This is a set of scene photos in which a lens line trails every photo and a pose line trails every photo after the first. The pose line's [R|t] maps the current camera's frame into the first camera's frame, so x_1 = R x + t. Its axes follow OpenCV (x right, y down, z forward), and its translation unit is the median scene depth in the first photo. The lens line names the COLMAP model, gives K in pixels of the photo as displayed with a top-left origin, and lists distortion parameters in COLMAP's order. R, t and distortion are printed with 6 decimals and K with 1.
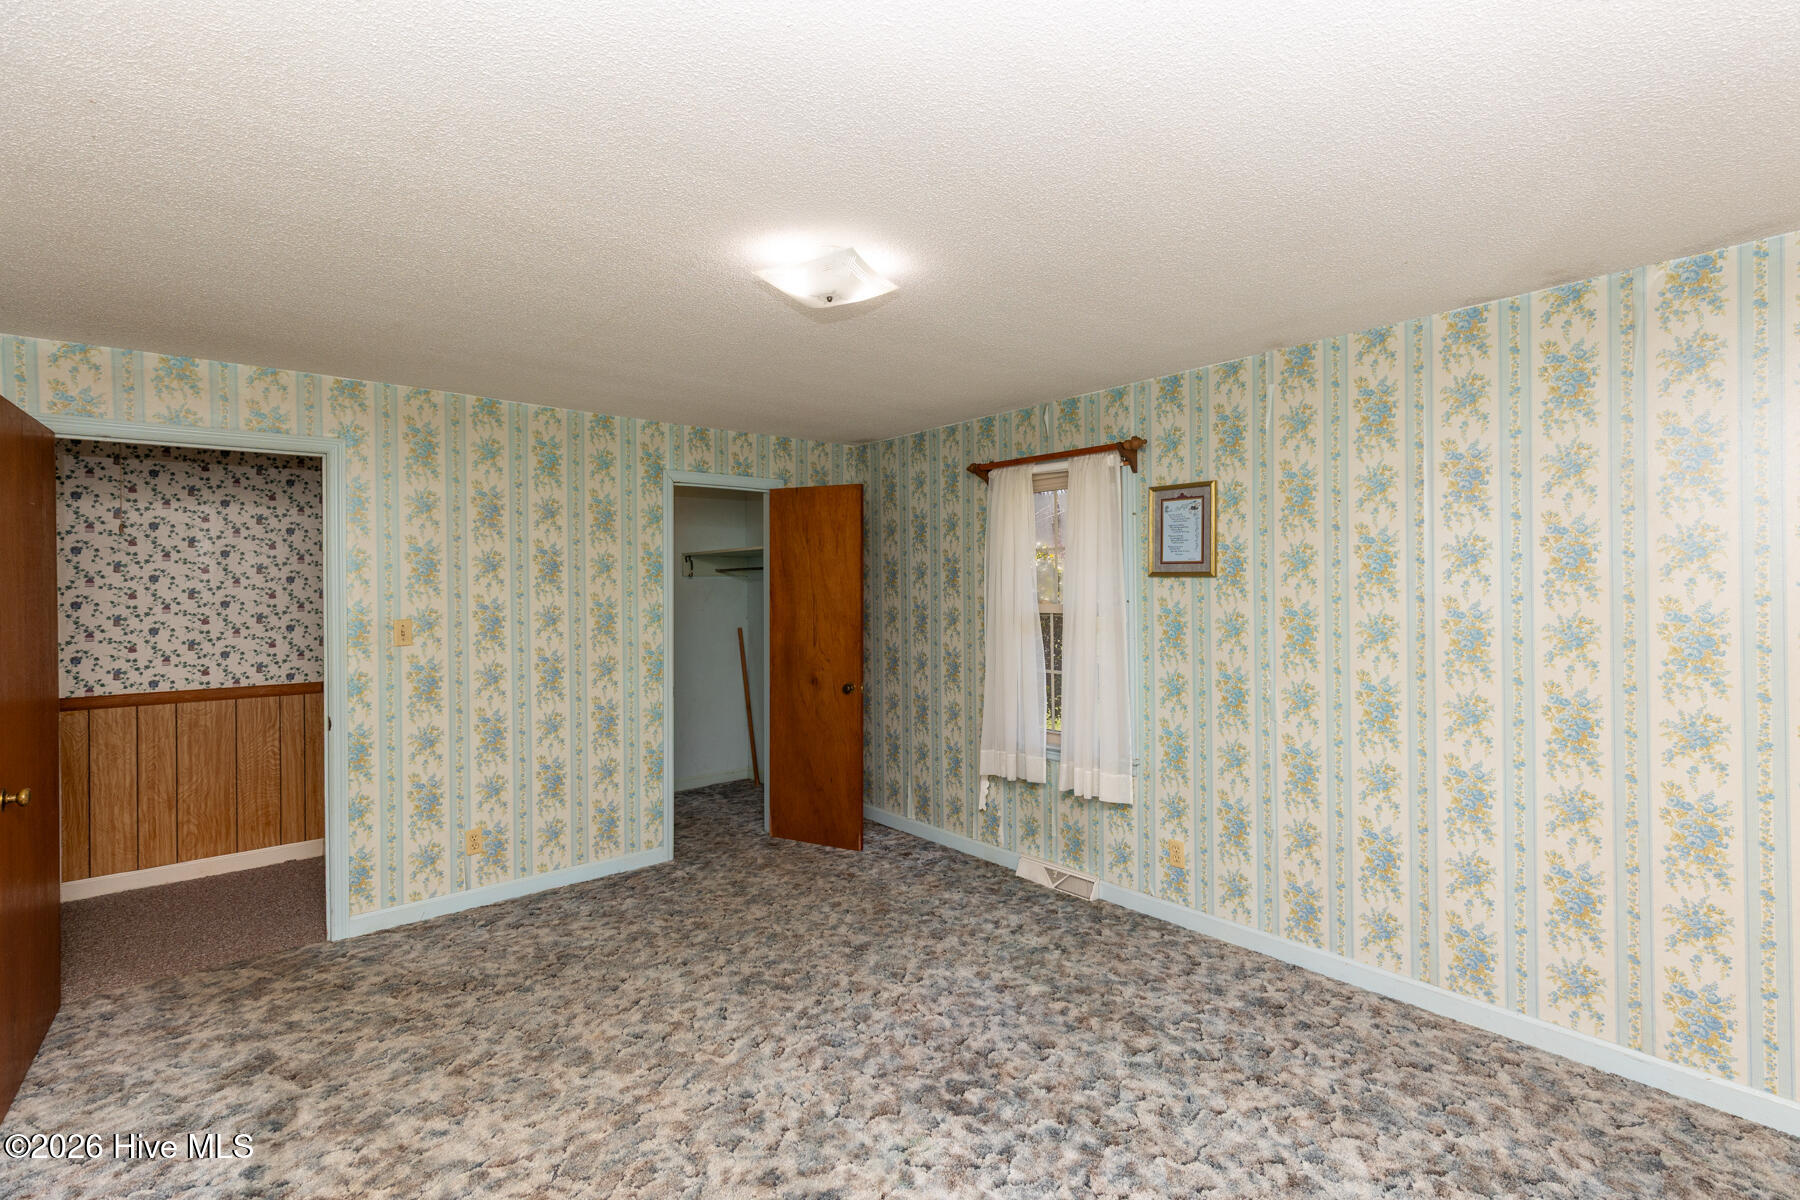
lens RADIAL K [[822.4, 0, 901.1], [0, 822.4, 591.2], [0, 0, 1]] dist [0.015710, -0.001262]
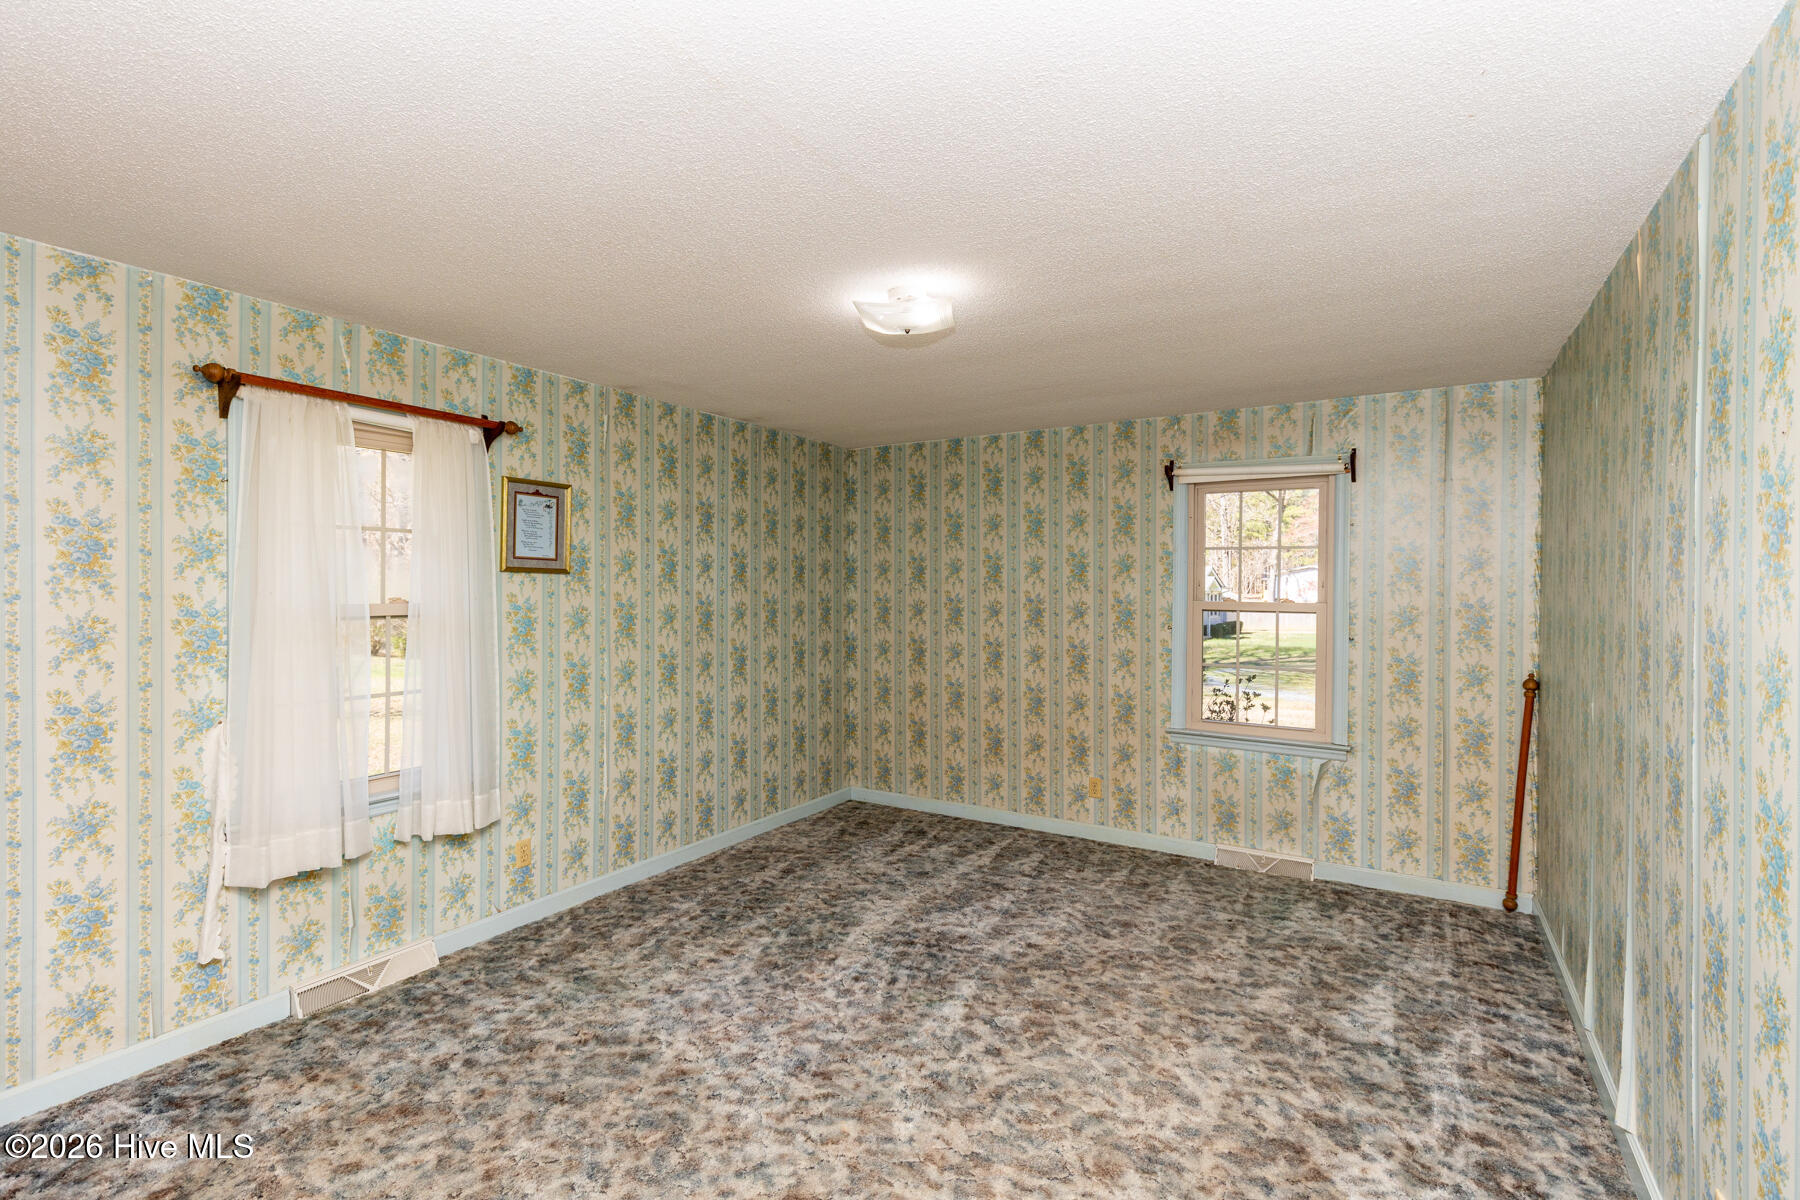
lens RADIAL K [[853.9, 0, 900.0], [0, 853.9, 600.0], [0, 0, 1]] dist [0.014399, -0.000031]
pose [[-0.318587, -0.012750, 0.947808, -0.792102], [0.002494, 0.999895, 0.014289, 0.001796], [-0.947890, 0.006916, -0.318522, 0.913697]]
